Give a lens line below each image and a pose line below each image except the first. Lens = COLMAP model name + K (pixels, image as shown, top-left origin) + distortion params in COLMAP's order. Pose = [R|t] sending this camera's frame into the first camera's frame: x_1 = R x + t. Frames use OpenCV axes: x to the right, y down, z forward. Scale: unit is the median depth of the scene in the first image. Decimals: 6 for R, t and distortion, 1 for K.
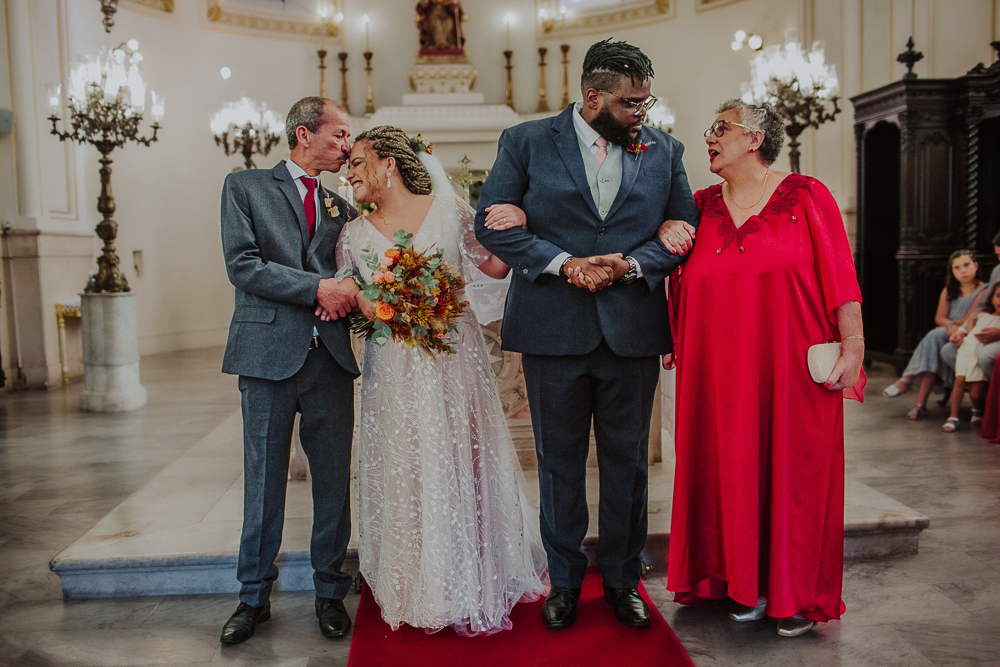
lens RADIAL K [[986.4, 0, 496.1], [0, 986.4, 330.5], [0, 0, 1]] dist [-0.073867, 0.000000]
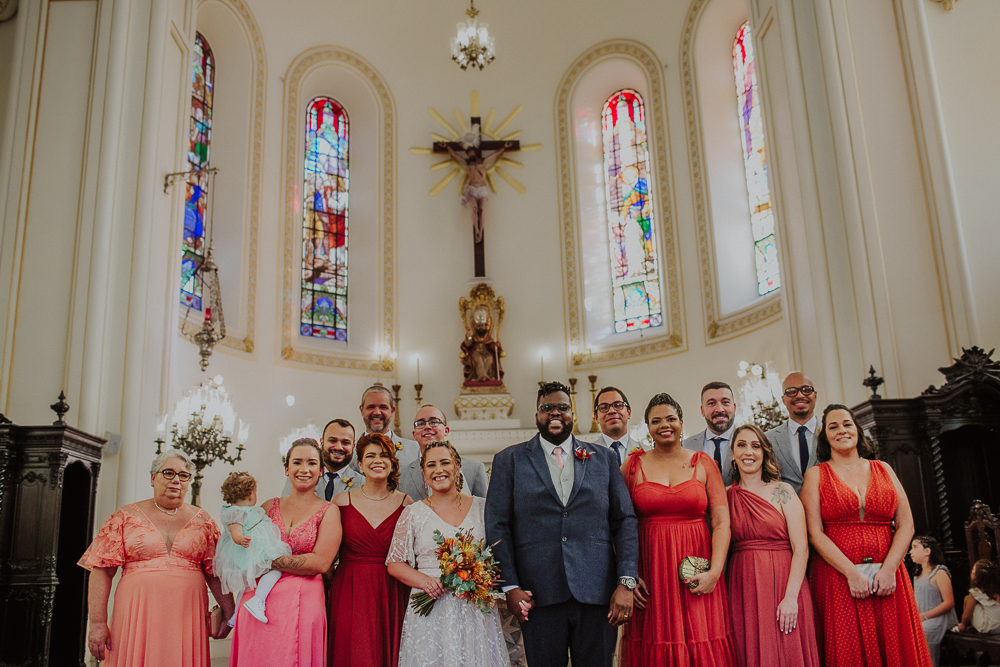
lens RADIAL K [[986.4, 0, 497.5], [0, 986.4, 336.2], [0, 0, 1]] dist [-0.073867, 0.000000]
pose [[0.998771, -0.016347, -0.046800, 0.024252], [0.000824, 0.949414, -0.314026, 0.035332], [0.049566, 0.313602, 0.948260, -0.156540]]
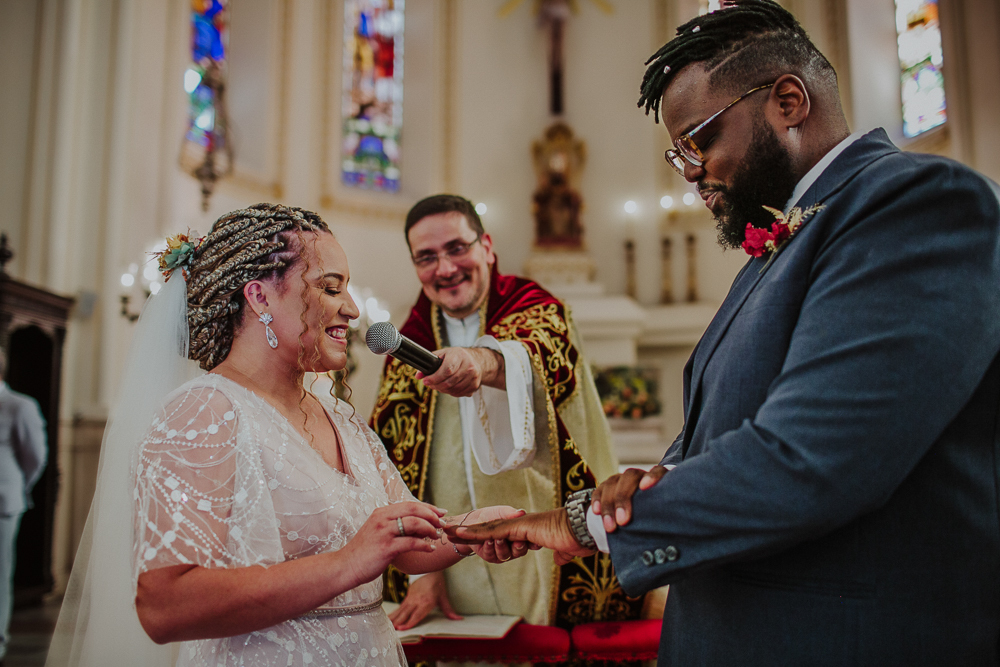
lens RADIAL K [[986.4, 0, 490.3], [0, 986.4, 339.8], [0, 0, 1]] dist [-0.073867, 0.000000]
pose [[0.991579, 0.007772, -0.129272, 0.004188], [-0.032292, 0.981506, -0.188687, -0.014771], [0.125415, 0.191272, 0.973492, 0.126841]]
